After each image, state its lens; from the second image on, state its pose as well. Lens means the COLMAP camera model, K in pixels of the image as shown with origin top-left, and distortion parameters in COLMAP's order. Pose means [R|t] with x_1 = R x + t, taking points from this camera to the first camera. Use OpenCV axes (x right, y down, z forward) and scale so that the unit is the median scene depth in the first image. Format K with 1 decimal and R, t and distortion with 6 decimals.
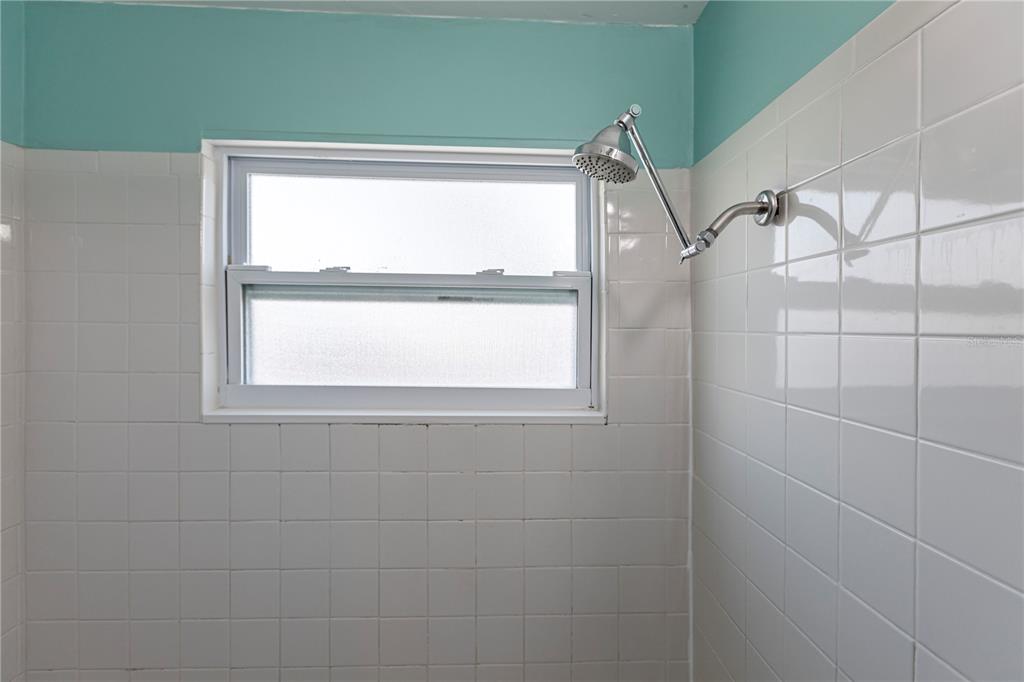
lens RADIAL K [[493.9, 0, 512.0], [0, 493.9, 341.0], [0, 0, 1]] dist [0.038238, -0.000123]
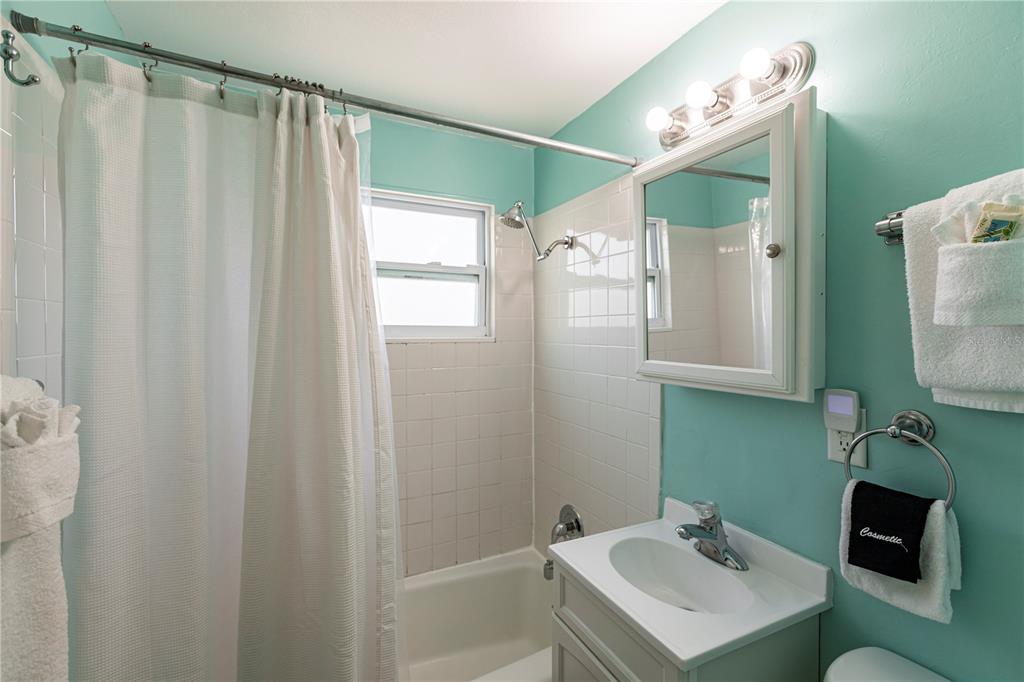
lens RADIAL K [[458.8, 0, 510.4], [0, 458.8, 333.0], [0, 0, 1]] dist [-0.000119, -0.000373]
pose [[0.918024, -0.014027, 0.396276, -0.502187], [0.019025, 0.999781, -0.008686, 0.153557], [-0.396068, 0.015513, 0.918090, -0.747443]]
